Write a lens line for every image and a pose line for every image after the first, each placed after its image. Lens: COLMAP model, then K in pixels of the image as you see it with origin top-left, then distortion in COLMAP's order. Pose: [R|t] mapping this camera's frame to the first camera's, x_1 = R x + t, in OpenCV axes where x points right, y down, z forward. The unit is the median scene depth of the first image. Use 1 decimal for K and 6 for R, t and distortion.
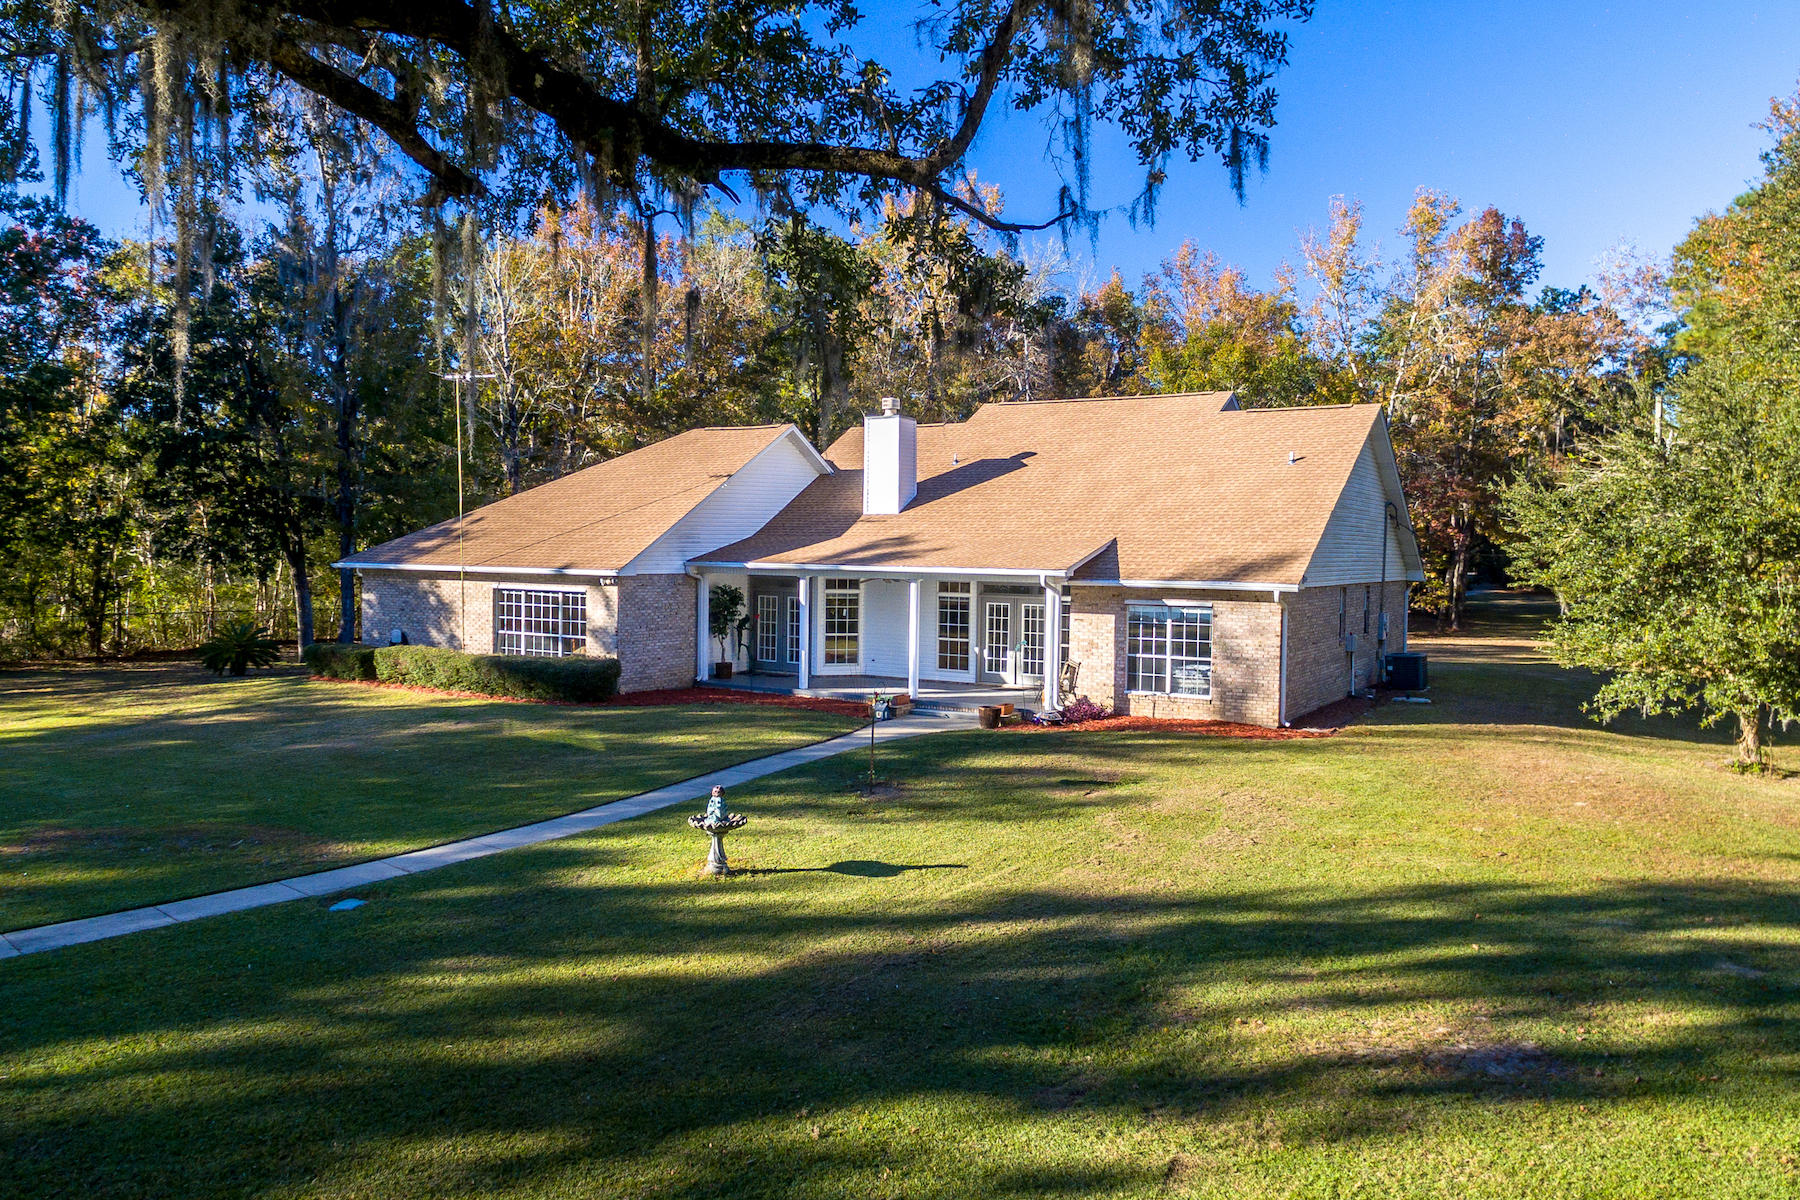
lens RADIAL K [[1282.8, 0, 900.0], [0, 1282.8, 600.0], [0, 0, 1]] dist [0.001977, -0.000559]
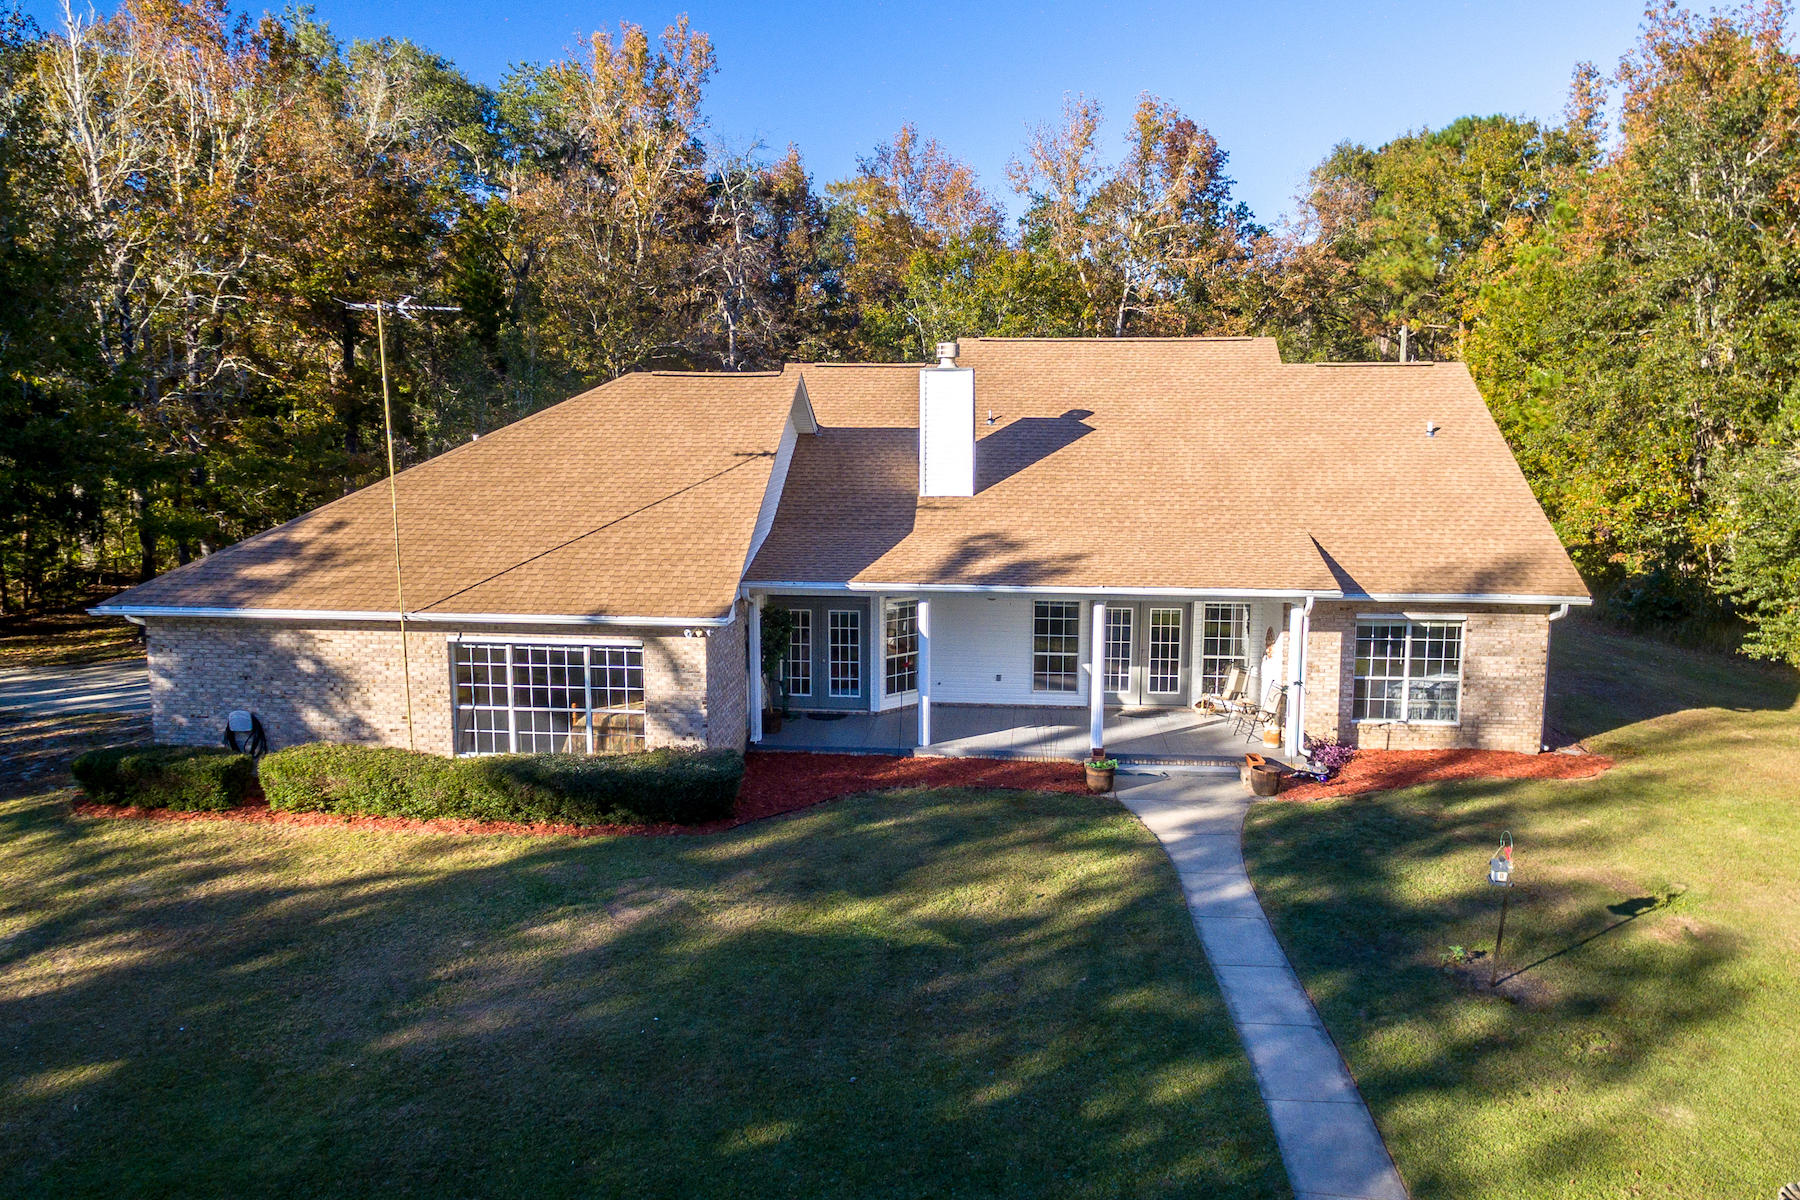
lens RADIAL K [[1253.9, 0, 900.0], [0, 1253.9, 600.0], [0, 0, 1]] dist [0.035781, 0.000127]
pose [[0.898481, -0.074817, 0.432590, -0.441628], [0.027225, 0.992970, 0.115190, -0.110594], [-0.438168, -0.091719, 0.894202, 0.393122]]
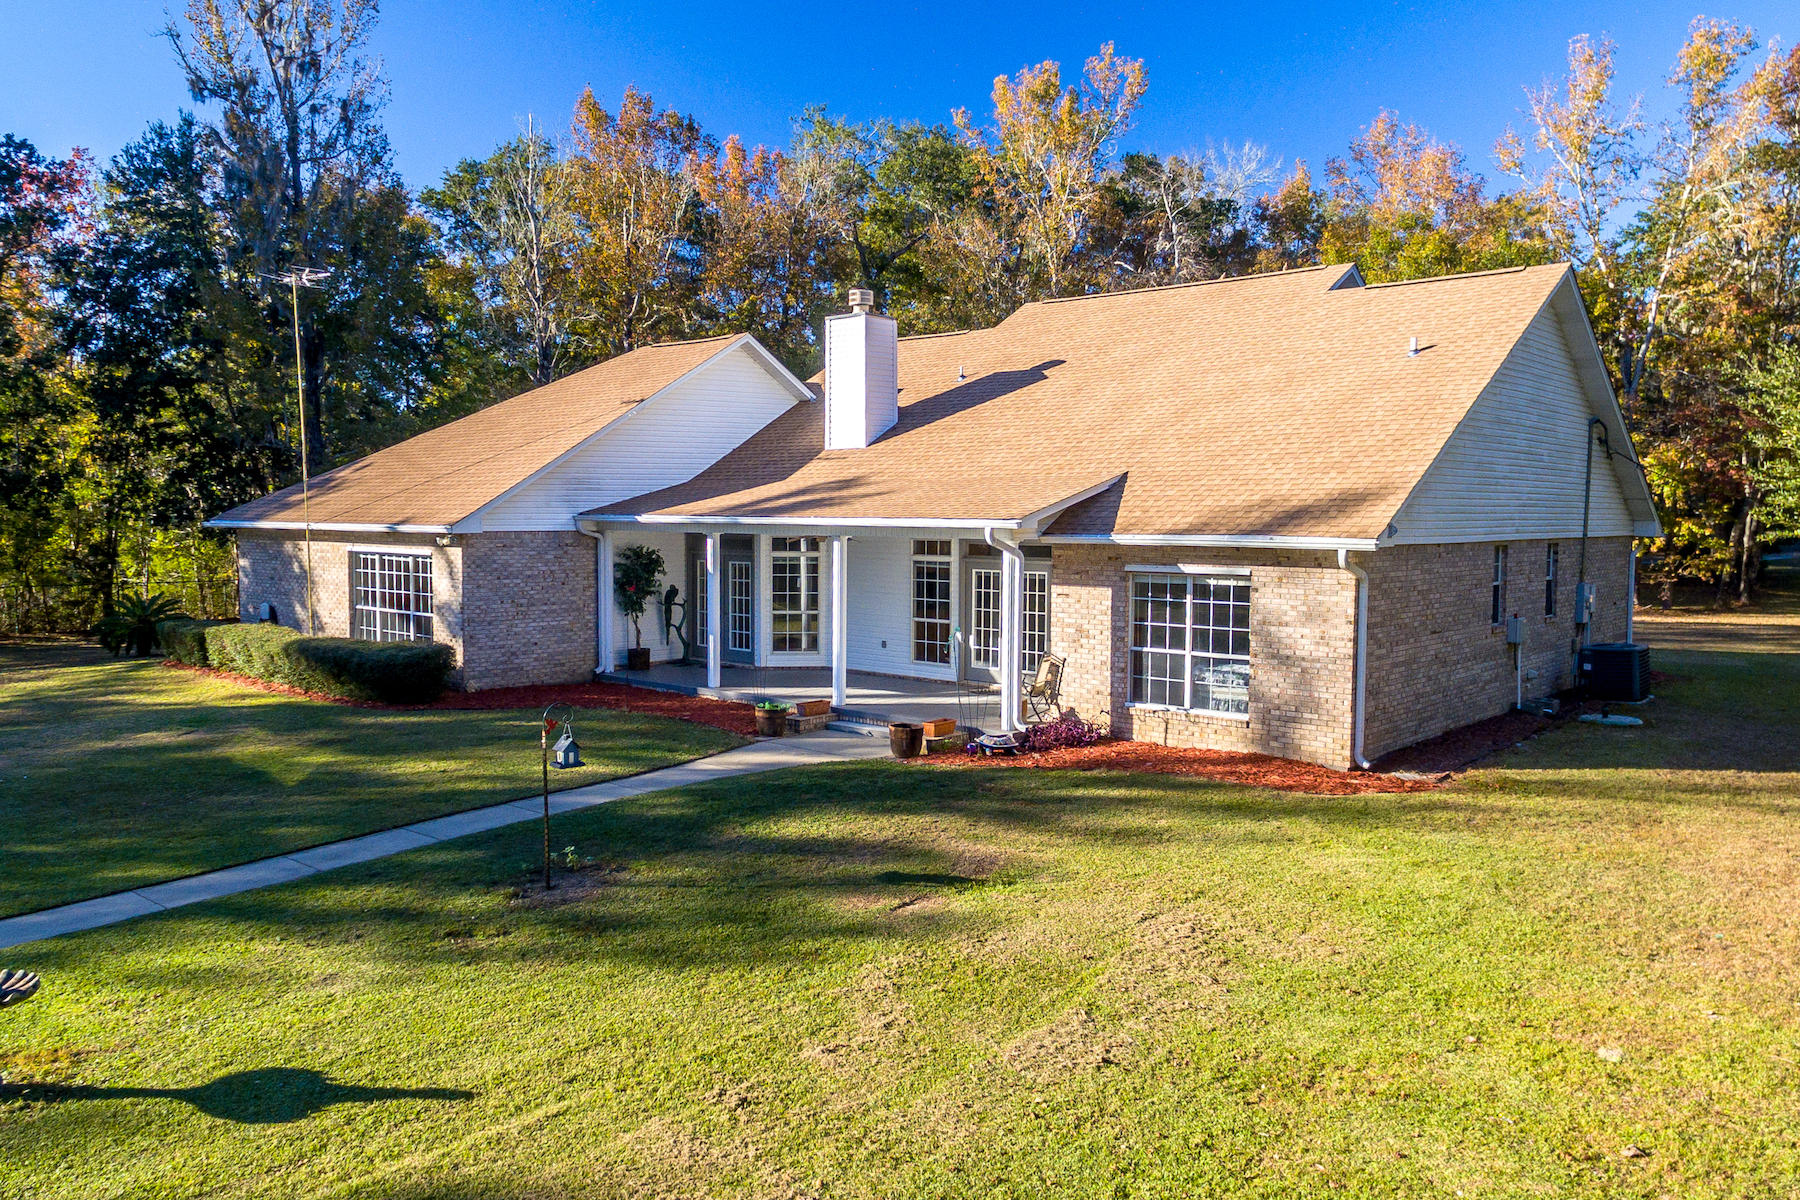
lens RADIAL K [[1313.5, 0, 900.0], [0, 1313.5, 600.0], [0, 0, 1]] dist [0.003681, -0.002858]
pose [[0.983463, 0.003348, -0.181077, 0.181964], [0.001287, 0.999675, 0.025476, 0.000608], [0.181103, -0.025288, 0.983139, 0.313240]]
